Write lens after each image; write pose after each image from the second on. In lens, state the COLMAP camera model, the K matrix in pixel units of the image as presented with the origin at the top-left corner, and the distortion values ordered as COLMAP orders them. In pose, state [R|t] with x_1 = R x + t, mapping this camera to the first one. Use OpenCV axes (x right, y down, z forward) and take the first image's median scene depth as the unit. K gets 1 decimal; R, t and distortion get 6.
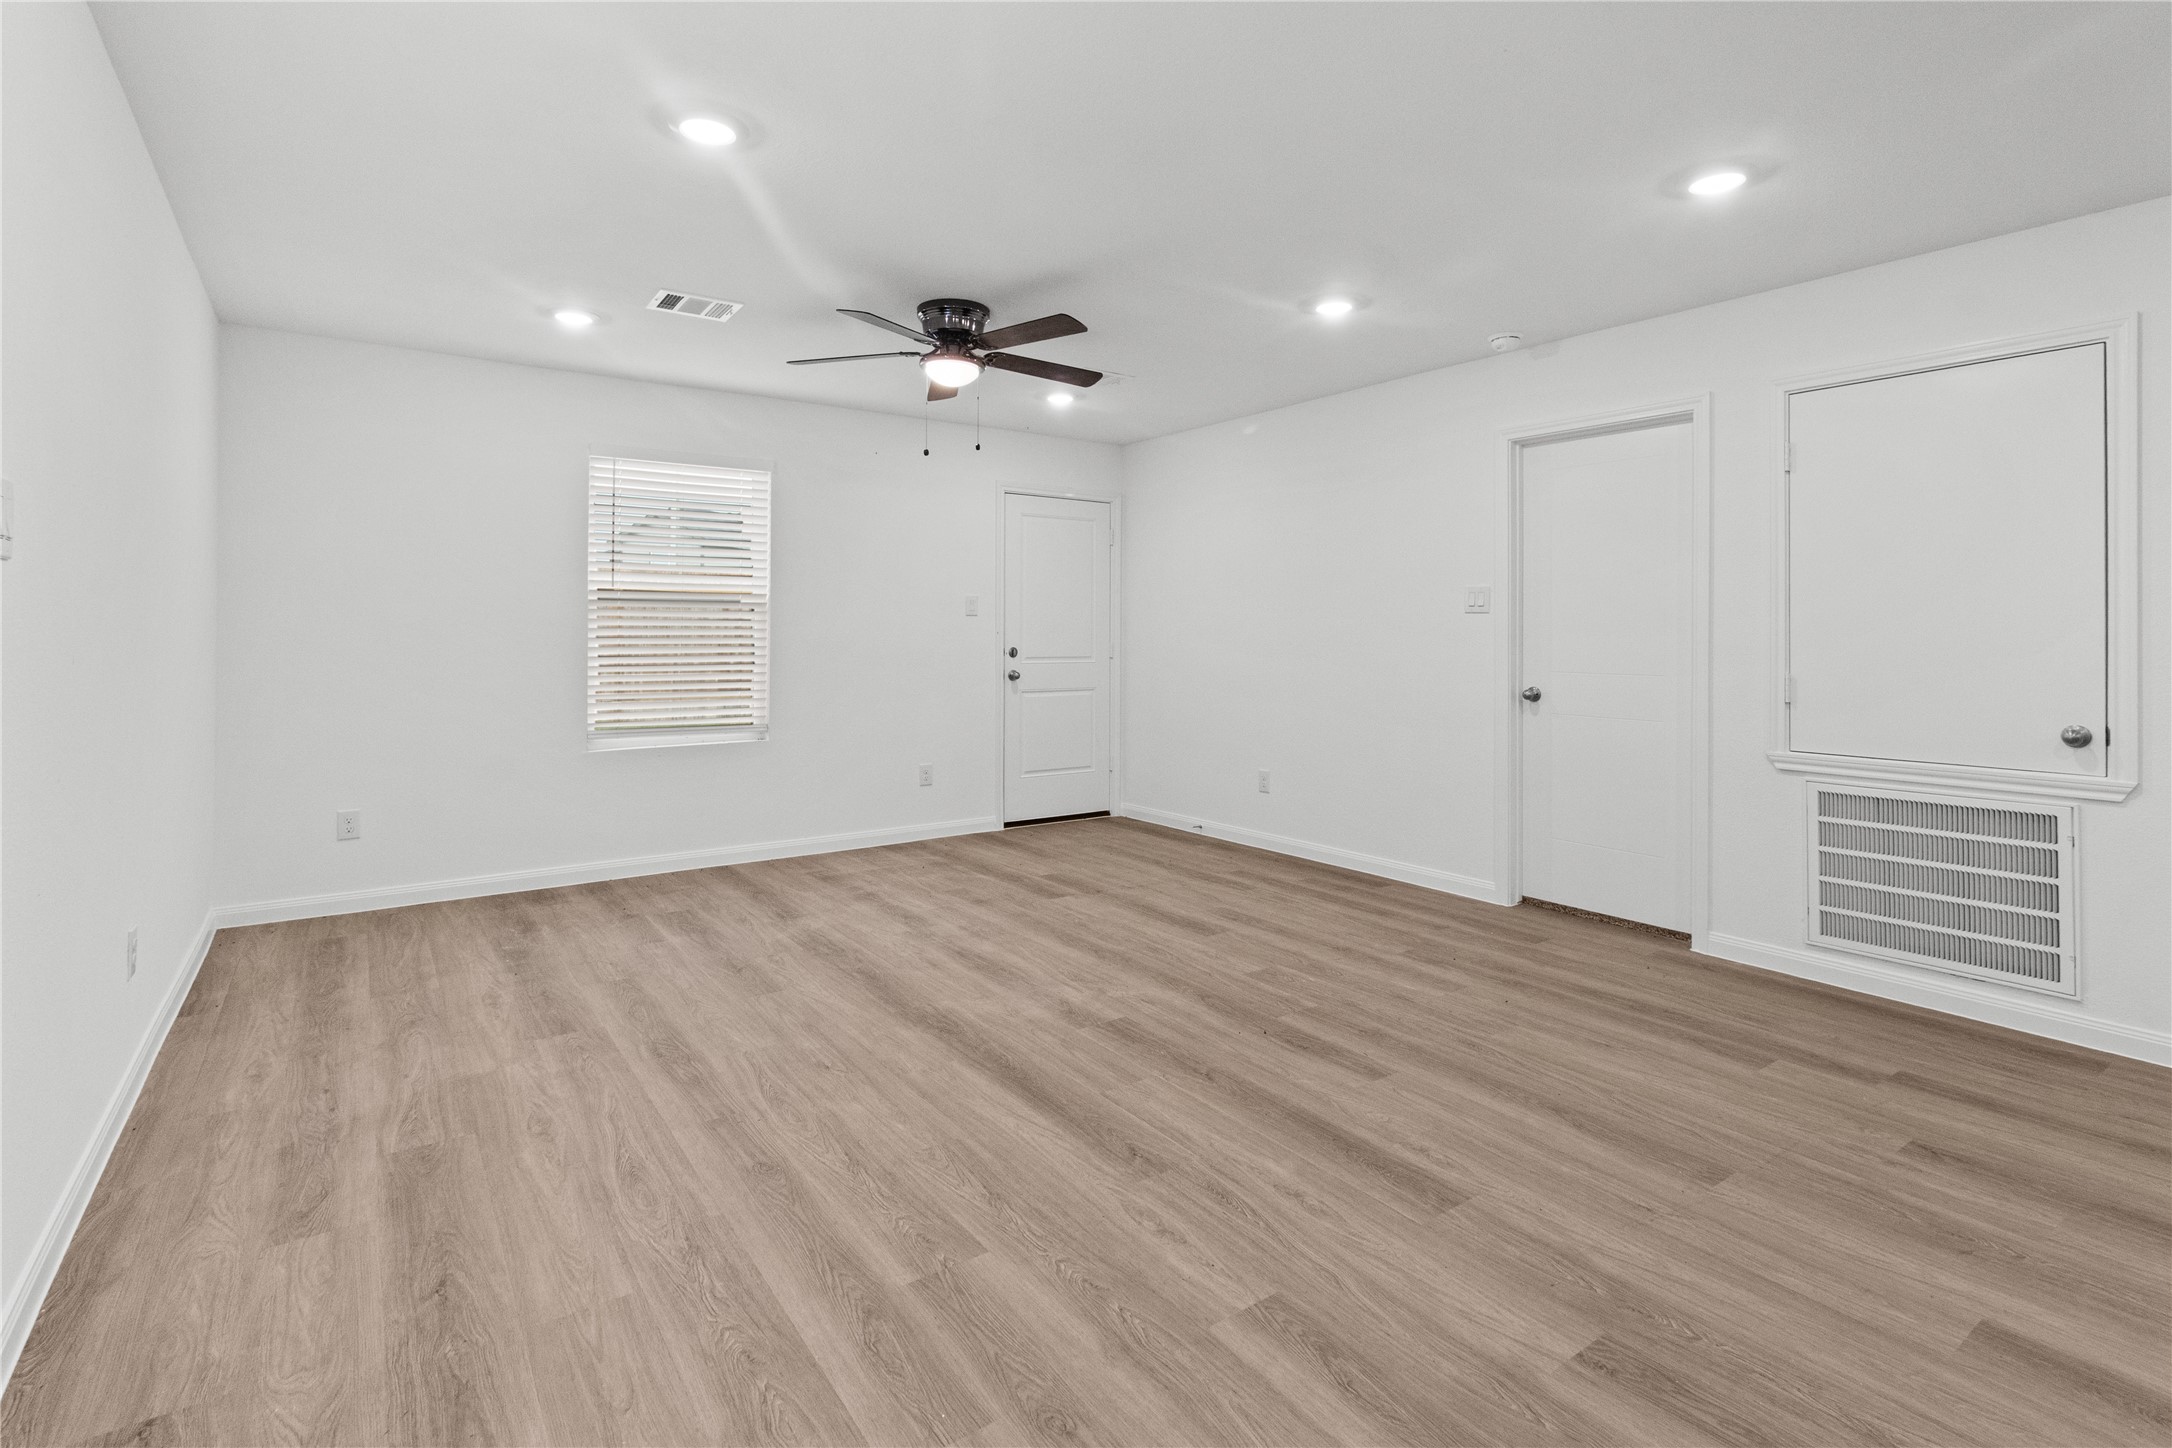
lens RADIAL K [[1031.1, 0, 1086.3], [0, 1031.1, 627.0], [0, 0, 1]] dist [0.001217, 0.000514]
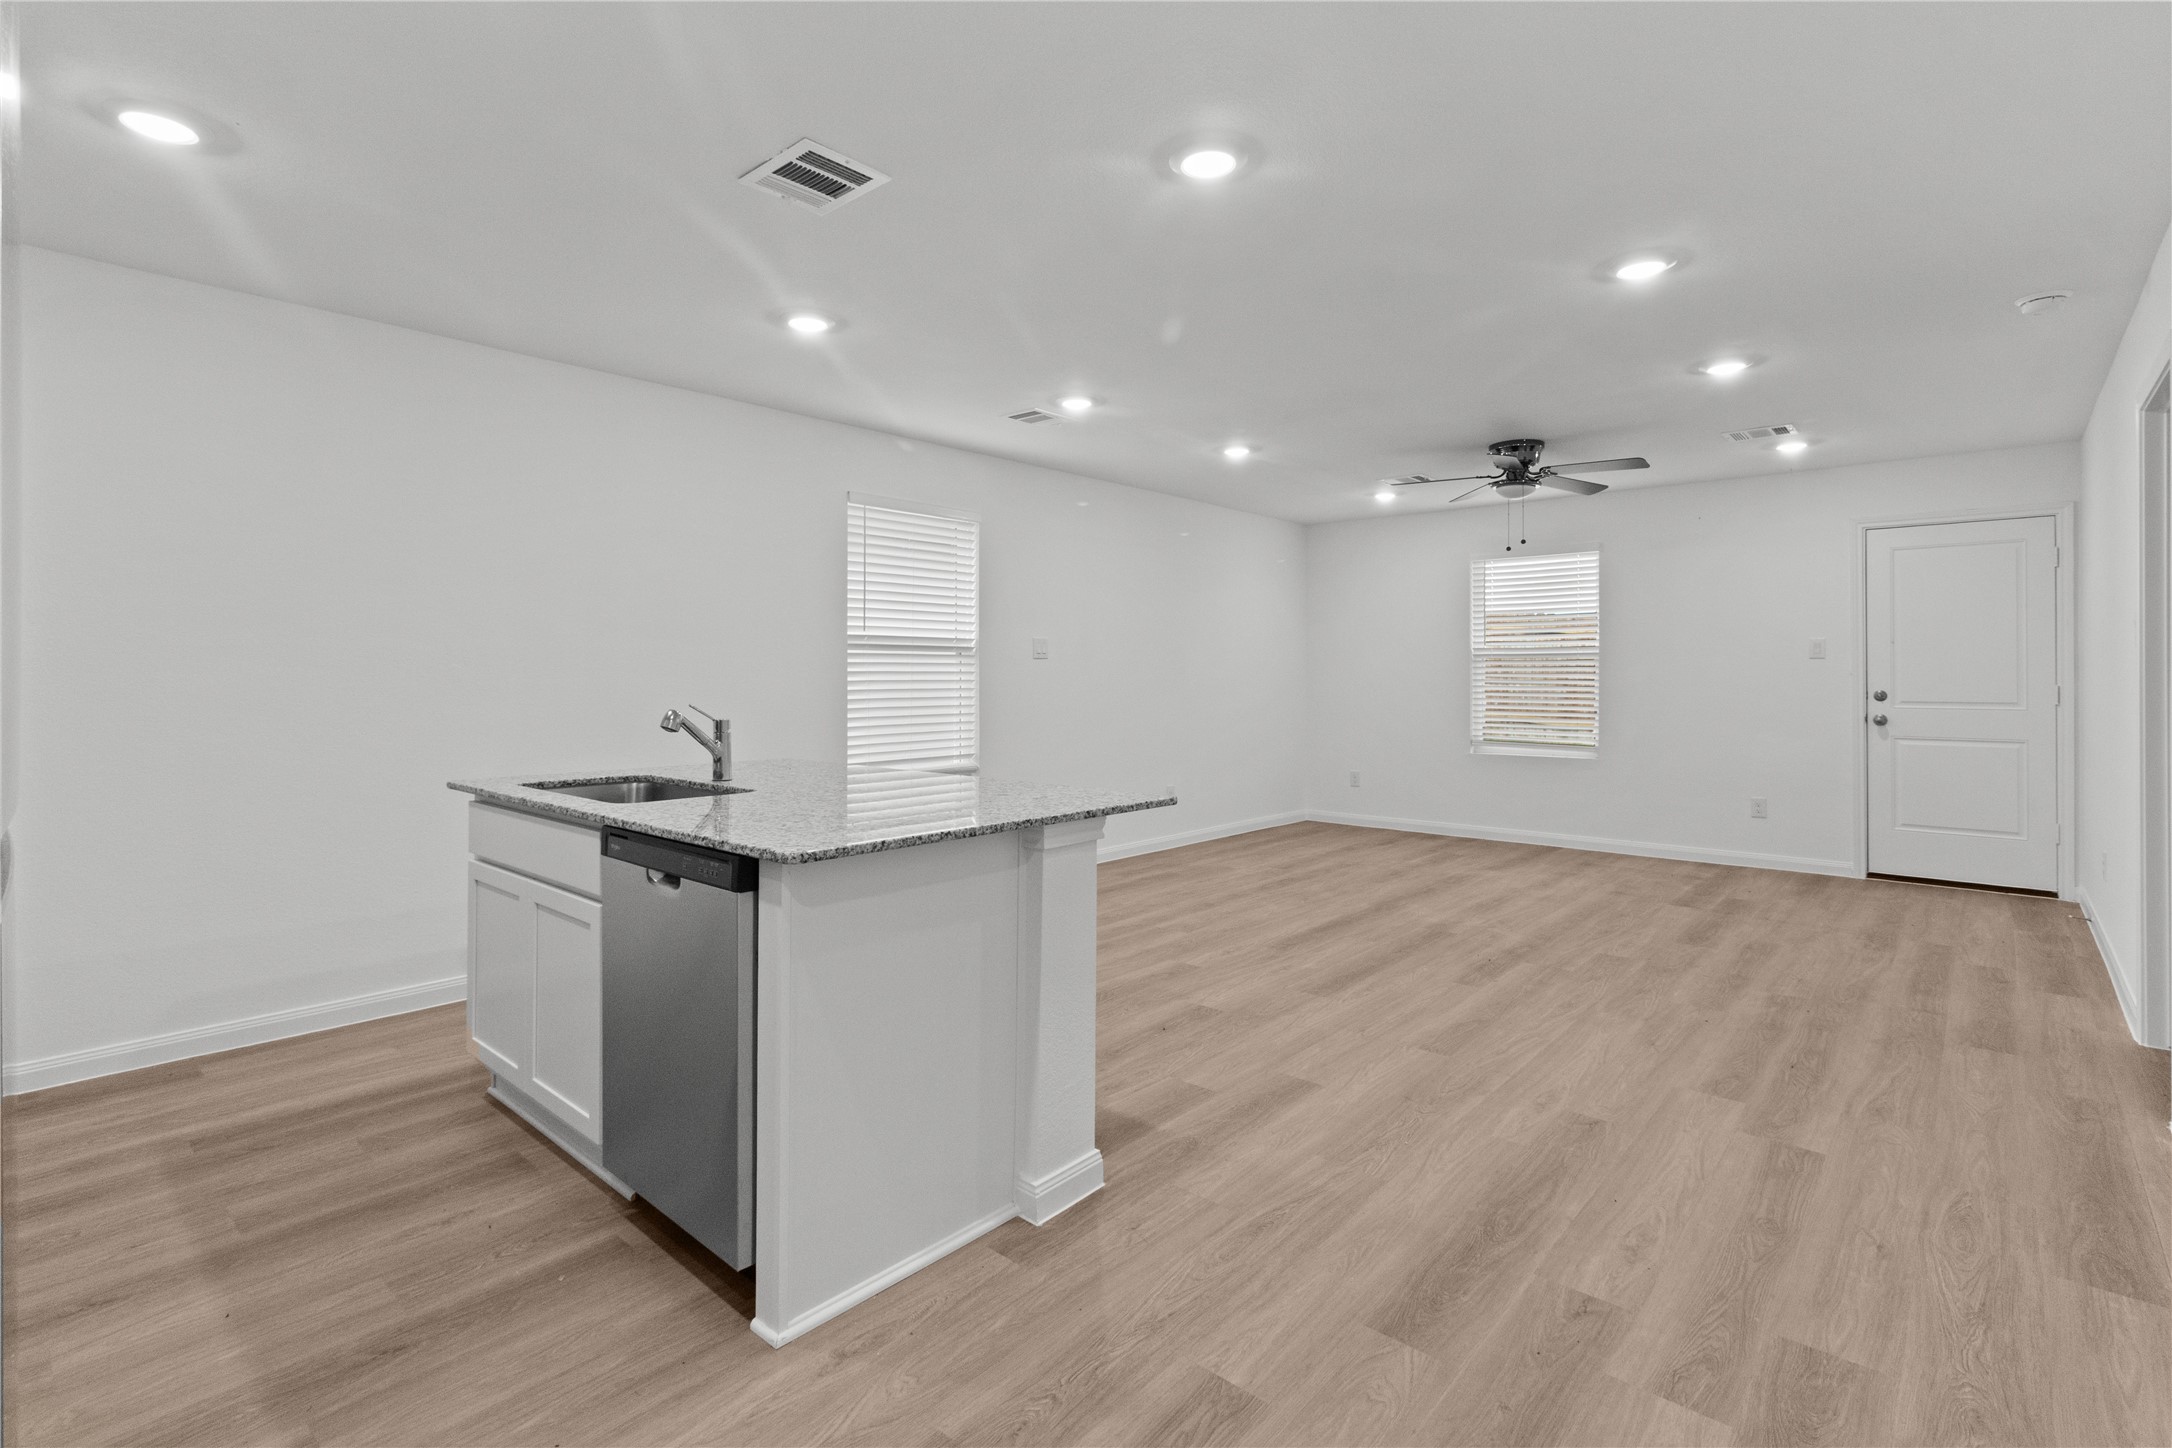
lens RADIAL K [[1012.4, 0, 1092.7], [0, 1012.4, 668.5], [0, 0, 1]] dist [0.002824, 0.000672]
pose [[0.225481, -0.010904, -0.974187, 1.758350], [0.008571, 0.999921, -0.009208, 0.003771], [0.974210, -0.006274, 0.225556, 0.199853]]
